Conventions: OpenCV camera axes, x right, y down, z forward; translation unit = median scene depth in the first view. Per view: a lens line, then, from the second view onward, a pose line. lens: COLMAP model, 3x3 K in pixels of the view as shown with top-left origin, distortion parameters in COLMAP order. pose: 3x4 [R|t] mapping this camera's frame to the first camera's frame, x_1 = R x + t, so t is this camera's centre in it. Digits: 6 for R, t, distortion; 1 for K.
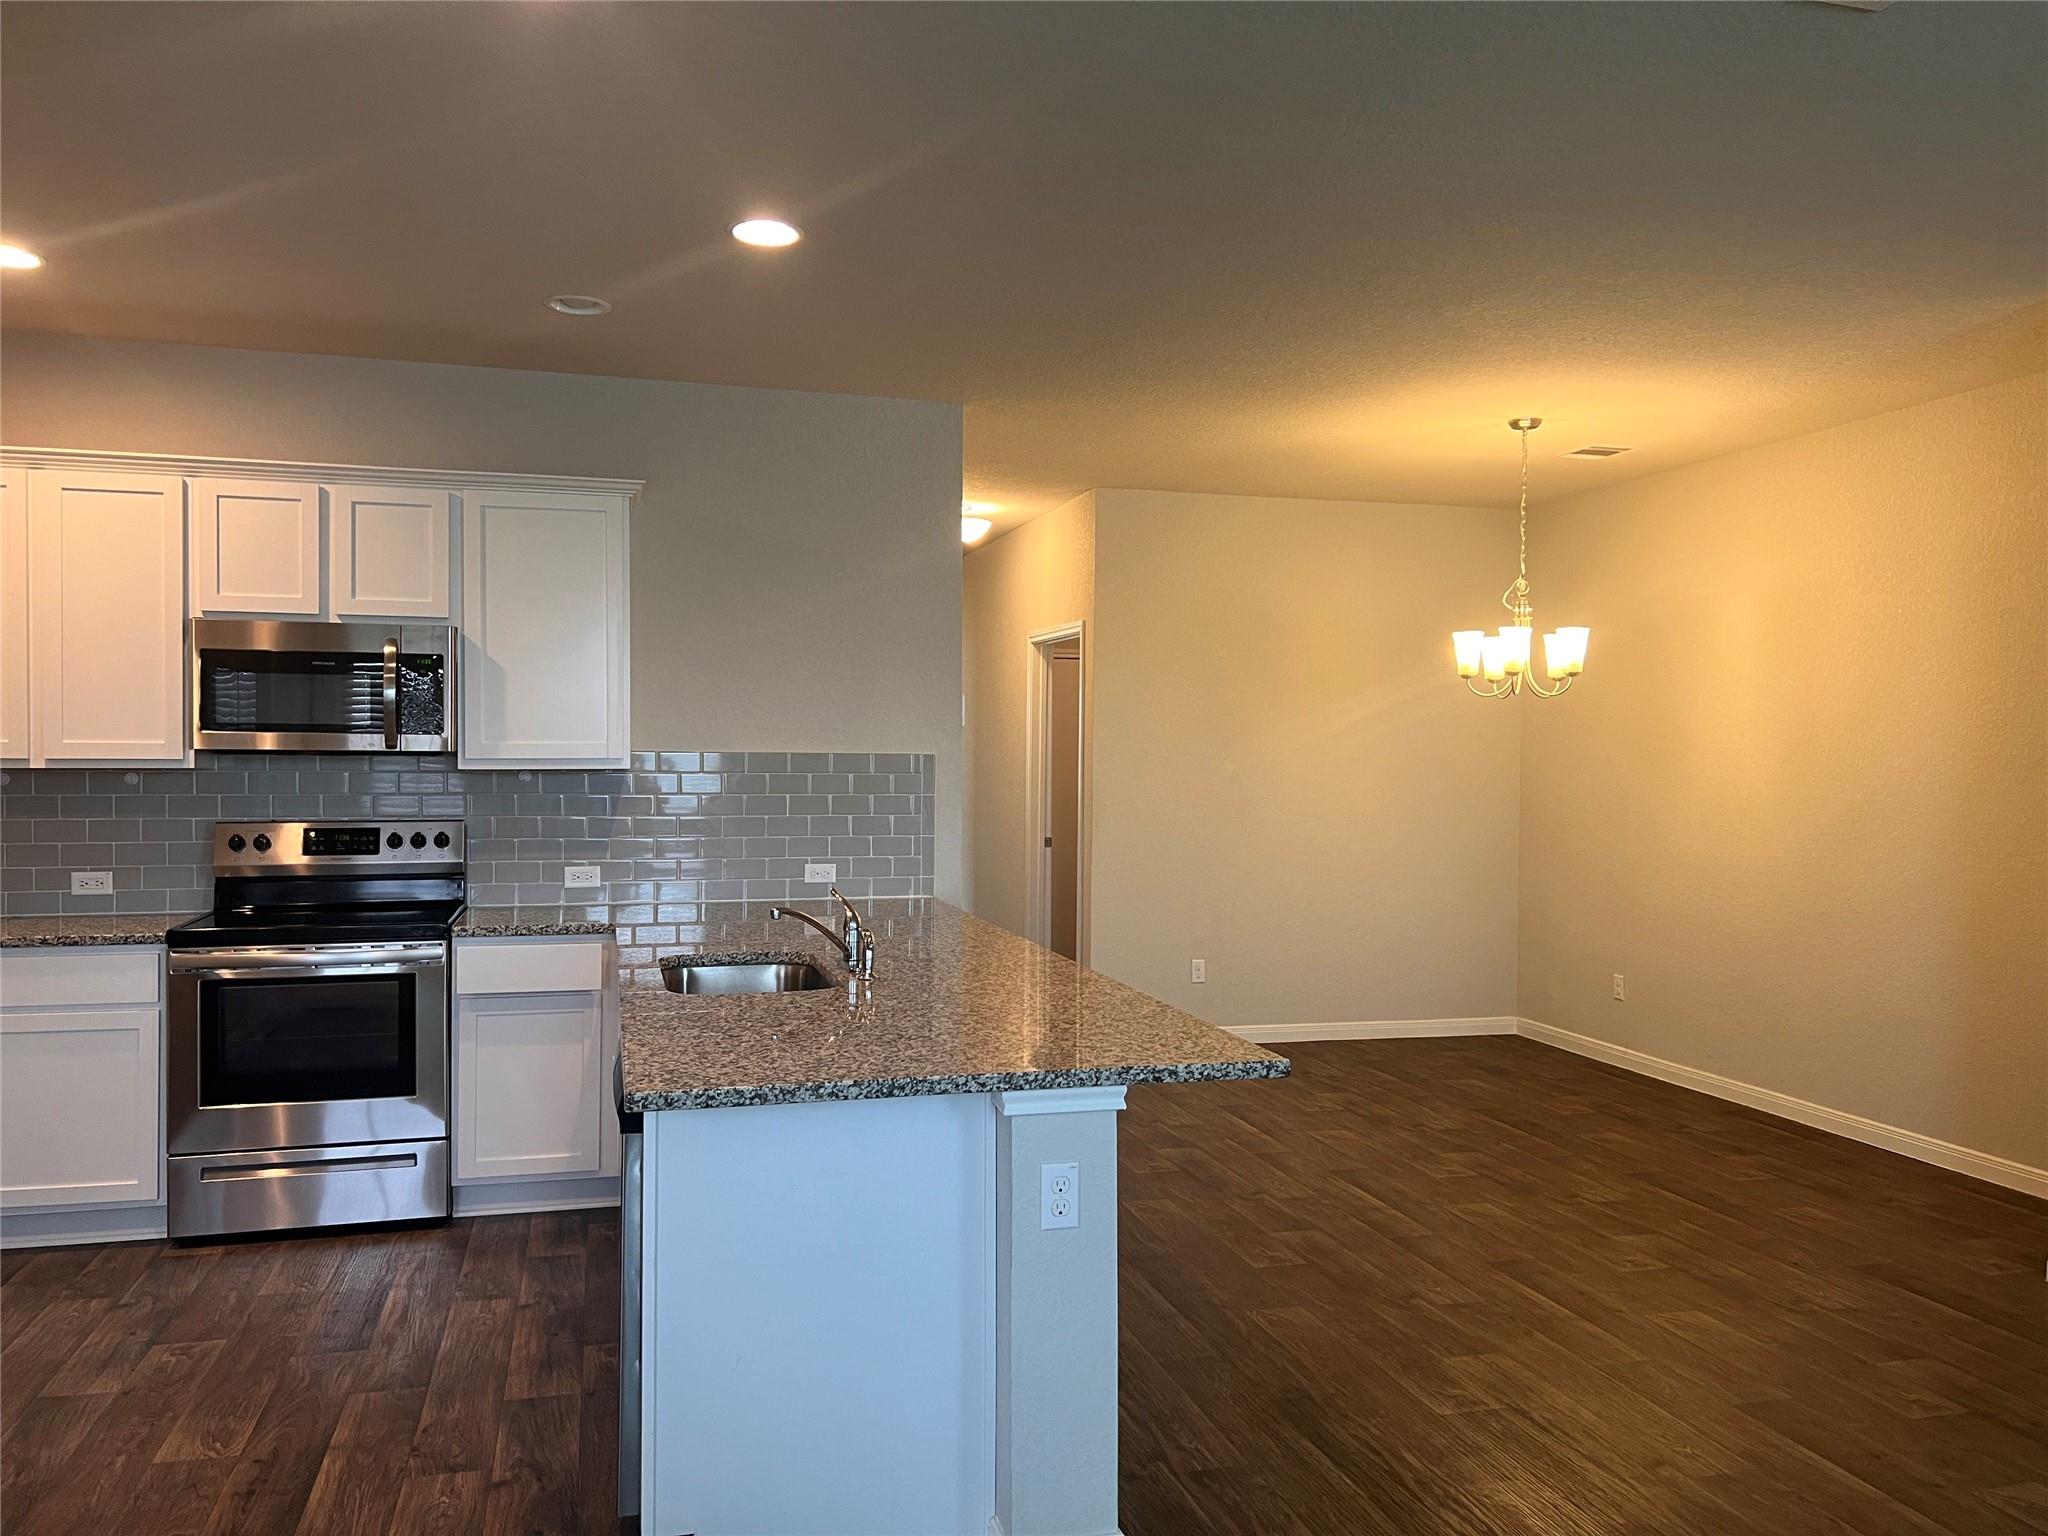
lens RADIAL K [[1504.7, 0, 1024.0], [0, 1504.7, 768.0], [0, 0, 1]] dist [0.063872, -0.078431]
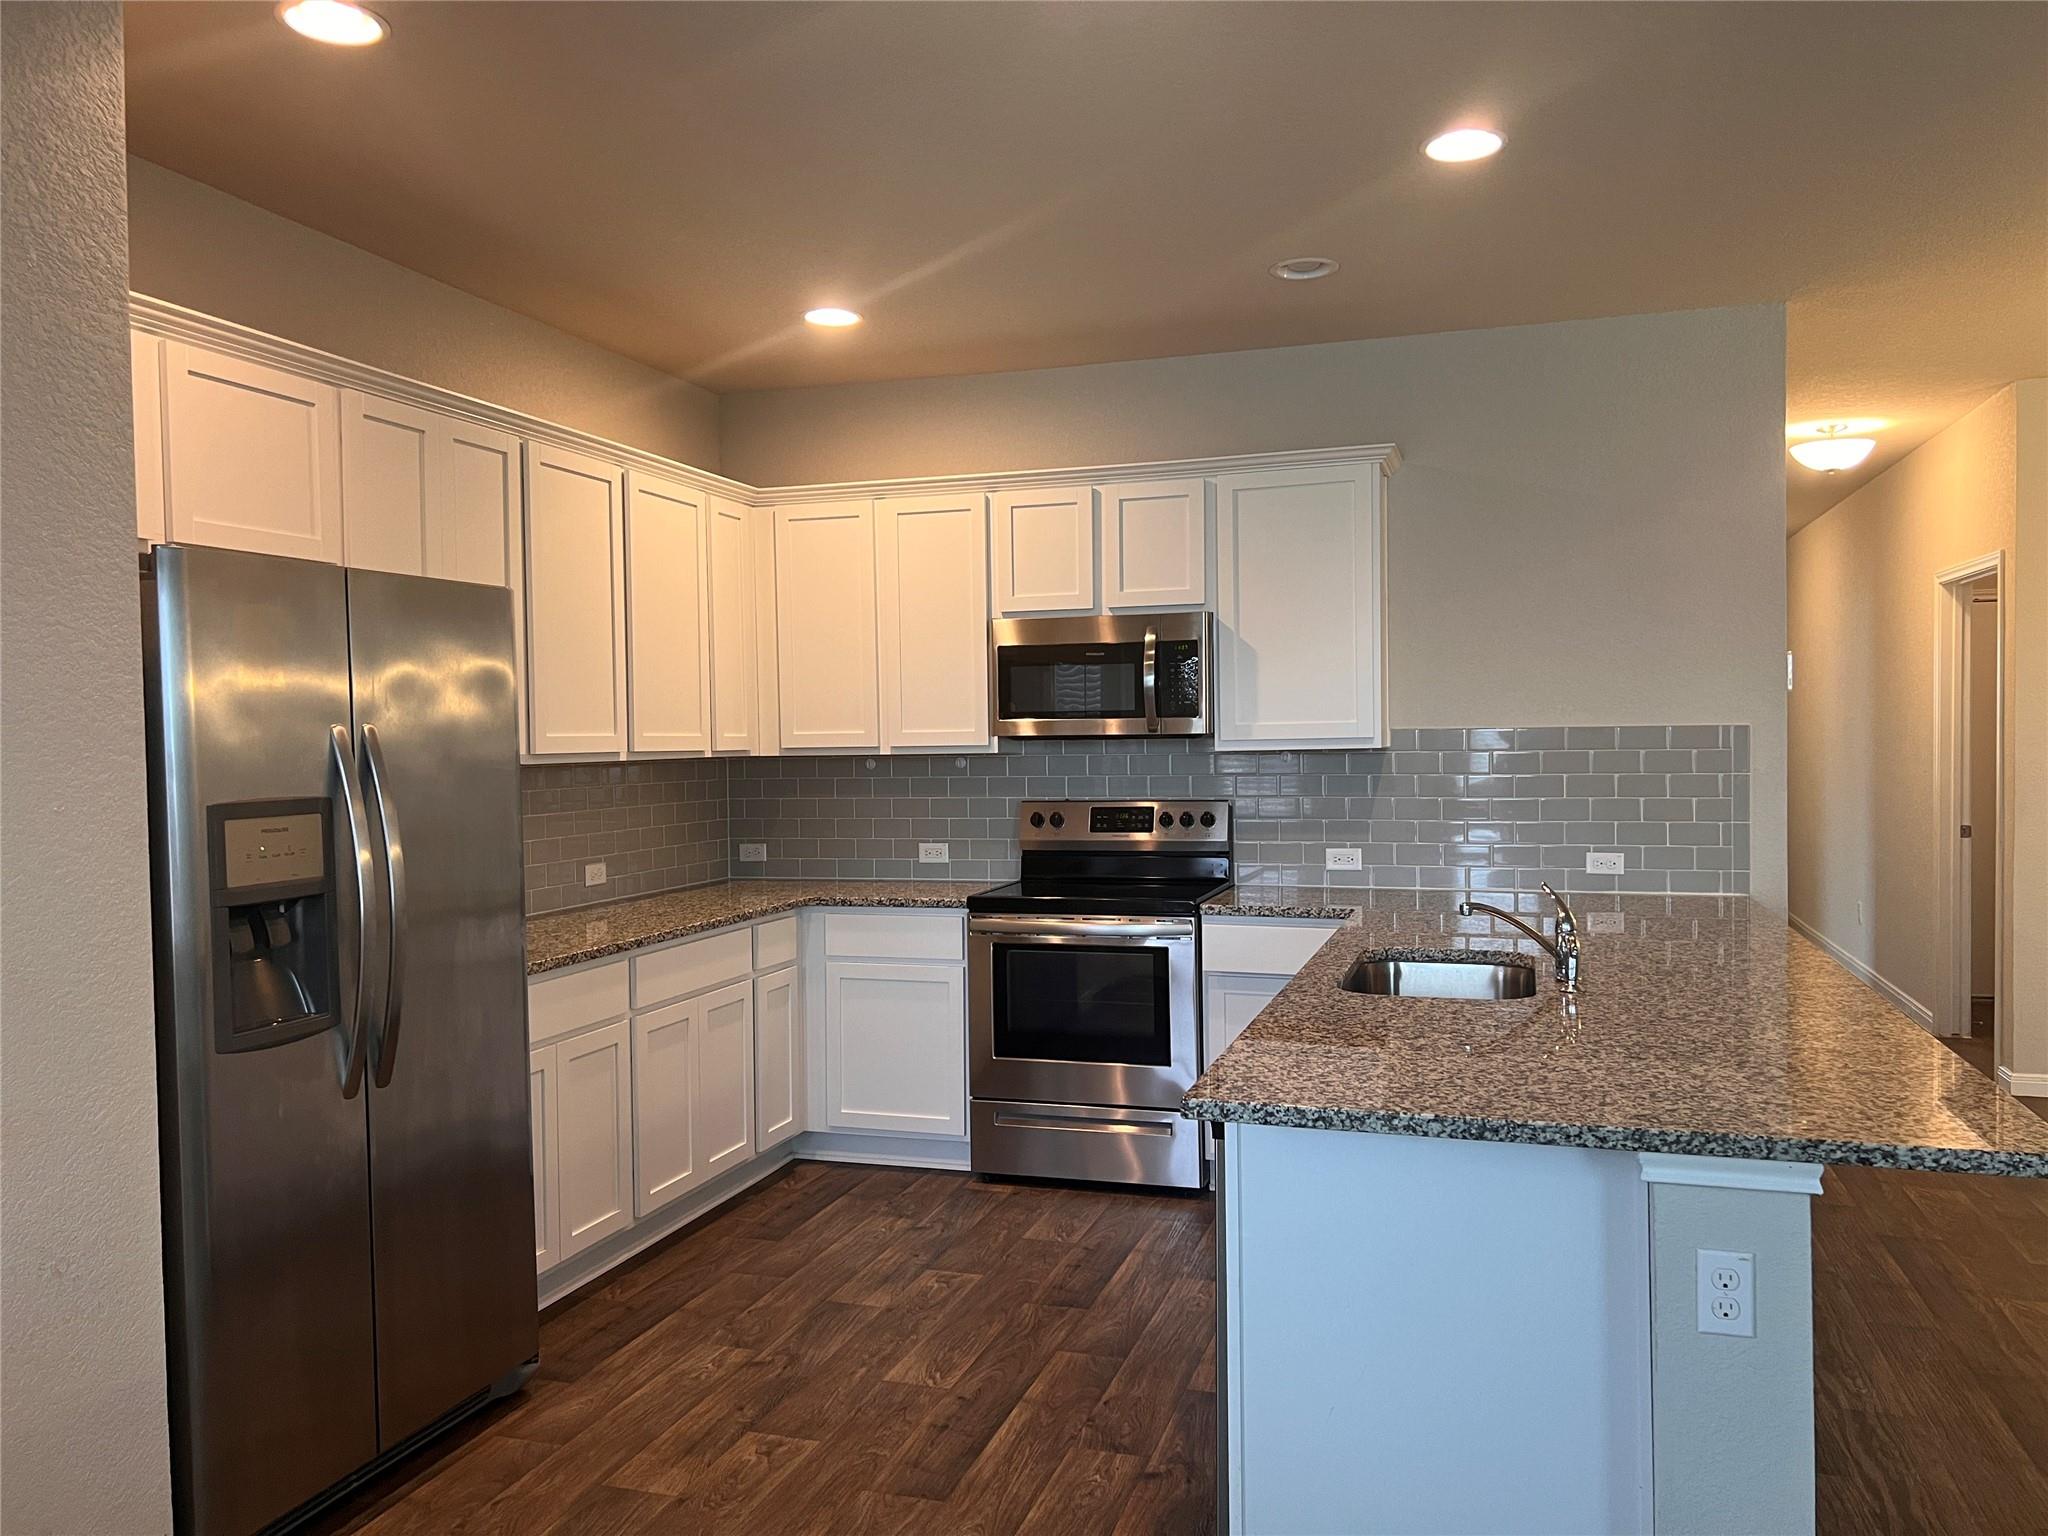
lens RADIAL K [[1522.3, 0, 1024.0], [0, 1522.3, 768.0], [0, 0, 1]] dist [0.119970, -0.172363]
pose [[0.844458, -0.006176, -0.535586, 0.080147], [0.014224, 0.999839, 0.010898, -0.000881], [0.535433, -0.016821, 0.844410, 0.072044]]
